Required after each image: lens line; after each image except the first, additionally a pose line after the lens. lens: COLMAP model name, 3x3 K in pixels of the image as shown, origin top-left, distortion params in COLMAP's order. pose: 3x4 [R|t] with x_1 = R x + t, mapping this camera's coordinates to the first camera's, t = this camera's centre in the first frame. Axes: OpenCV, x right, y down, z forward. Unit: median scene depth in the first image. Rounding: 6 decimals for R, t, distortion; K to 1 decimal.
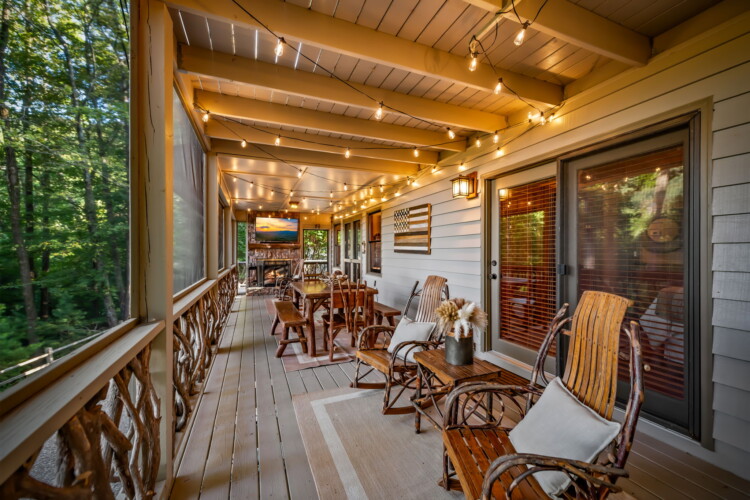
lens RADIAL K [[295.5, 0, 375.0], [0, 295.5, 250.0], [0, 0, 1]] dist [0.020054, -0.000076]
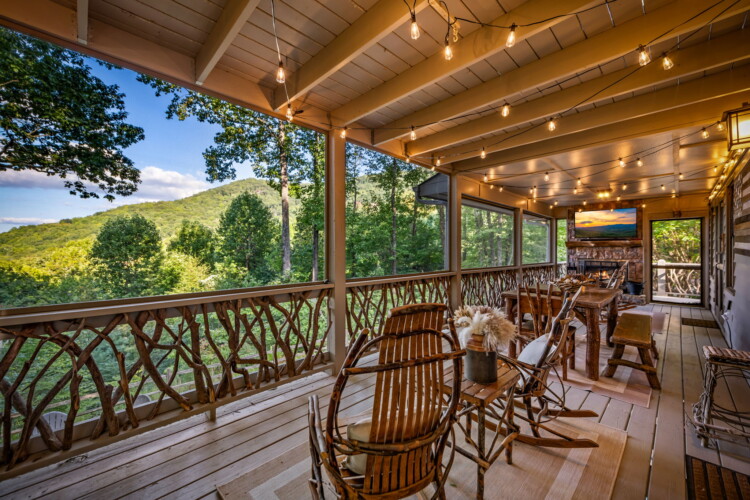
lens RADIAL K [[295.5, 0, 375.0], [0, 295.5, 250.0], [0, 0, 1]] dist [0.020054, -0.000076]
pose [[0.368044, 0.006016, -0.929789, 0.224615], [0.000633, 0.999977, 0.006721, -0.001534], [0.929808, -0.003062, 0.368032, 0.088060]]
